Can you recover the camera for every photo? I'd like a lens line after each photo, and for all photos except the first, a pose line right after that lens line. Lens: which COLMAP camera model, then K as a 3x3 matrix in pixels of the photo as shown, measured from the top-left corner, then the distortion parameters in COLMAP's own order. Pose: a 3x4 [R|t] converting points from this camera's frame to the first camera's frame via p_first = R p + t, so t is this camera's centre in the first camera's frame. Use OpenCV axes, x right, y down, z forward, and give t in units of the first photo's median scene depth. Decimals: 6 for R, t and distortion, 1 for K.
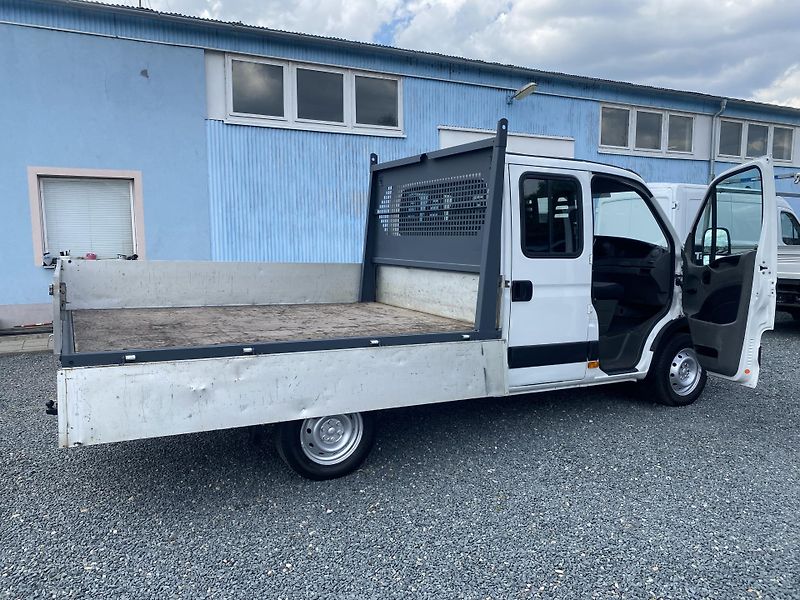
lens RADIAL K [[609.8, 0, 390.8], [0, 609.8, 303.9], [0, 0, 1]] dist [0.010401, -0.008278]
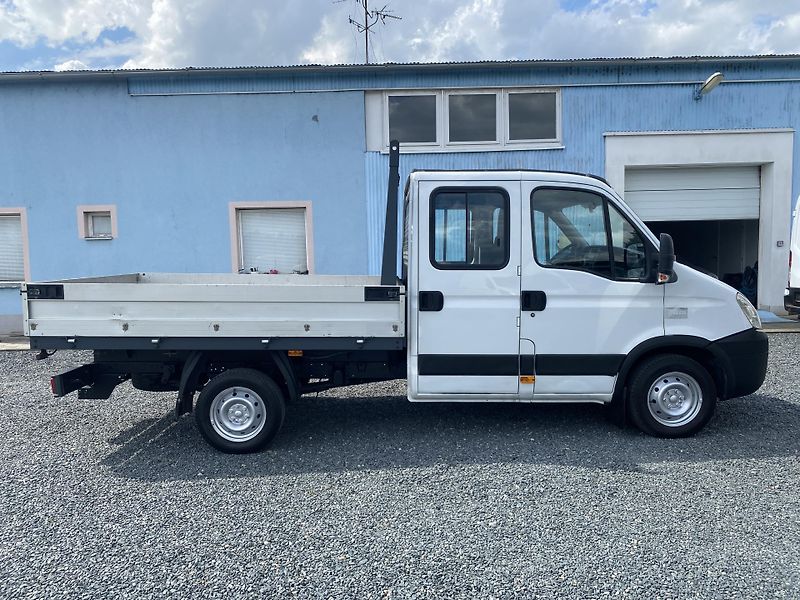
lens RADIAL K [[603.7, 0, 397.3], [0, 603.7, 302.9], [0, 0, 1]] dist [0.041843, -0.053537]
pose [[0.893899, 0.018023, -0.447906, 0.485790], [-0.030071, 0.999352, -0.019801, 0.002962], [0.447258, 0.031169, 0.893862, 0.041657]]
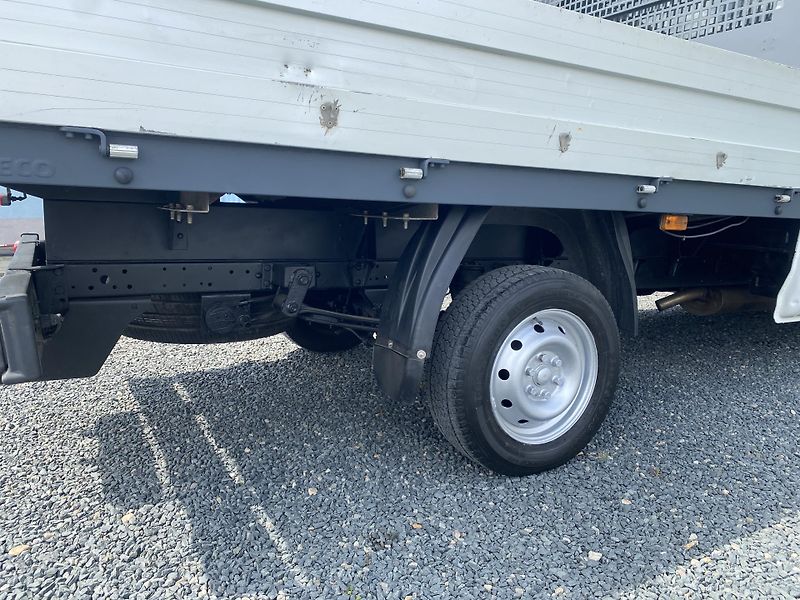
lens RADIAL K [[603.7, 0, 397.3], [0, 603.7, 302.9], [0, 0, 1]] dist [0.041843, -0.053537]
pose [[0.999596, 0.012587, 0.025467, -0.152781], [-0.014071, 0.998160, 0.058981, 0.084130], [-0.024677, -0.059315, 0.997934, 0.355794]]
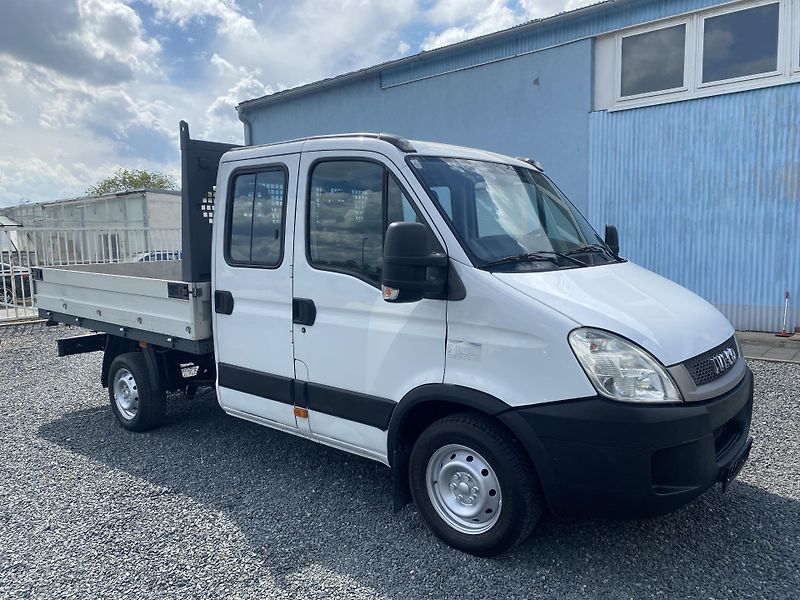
lens RADIAL K [[613.3, 0, 395.8], [0, 613.3, 297.8], [0, 0, 1]] dist [-0.002729, -0.001082]
pose [[0.377486, 0.079197, -0.922622, 0.889966], [-0.080839, 0.995351, 0.052365, -0.074661], [0.922480, 0.054816, 0.382133, 0.688460]]
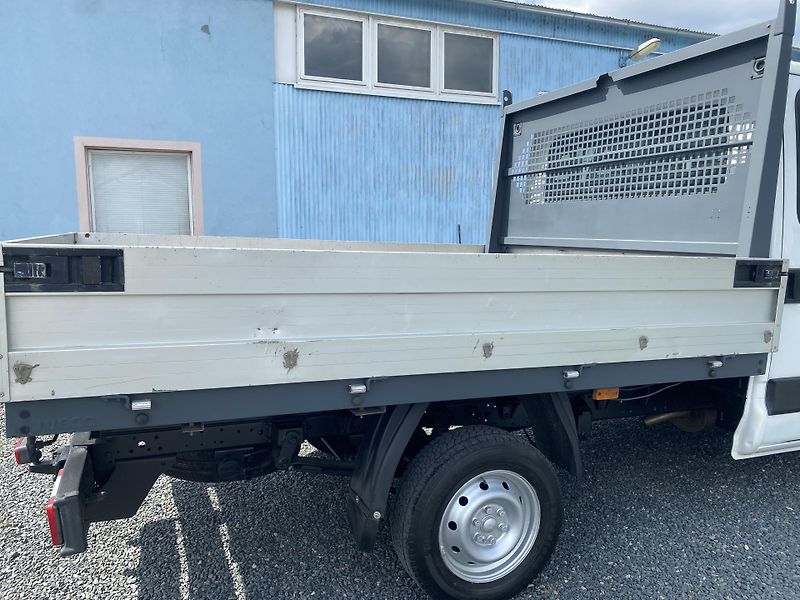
lens RADIAL K [[609.8, 0, 390.8], [0, 609.8, 303.9], [0, 0, 1]] dist [0.010401, -0.008278]
pose [[0.995338, 0.016570, -0.095016, -0.093538], [-0.015631, 0.999821, 0.010617, -0.003395], [0.095175, -0.009082, 0.995419, 0.281829]]
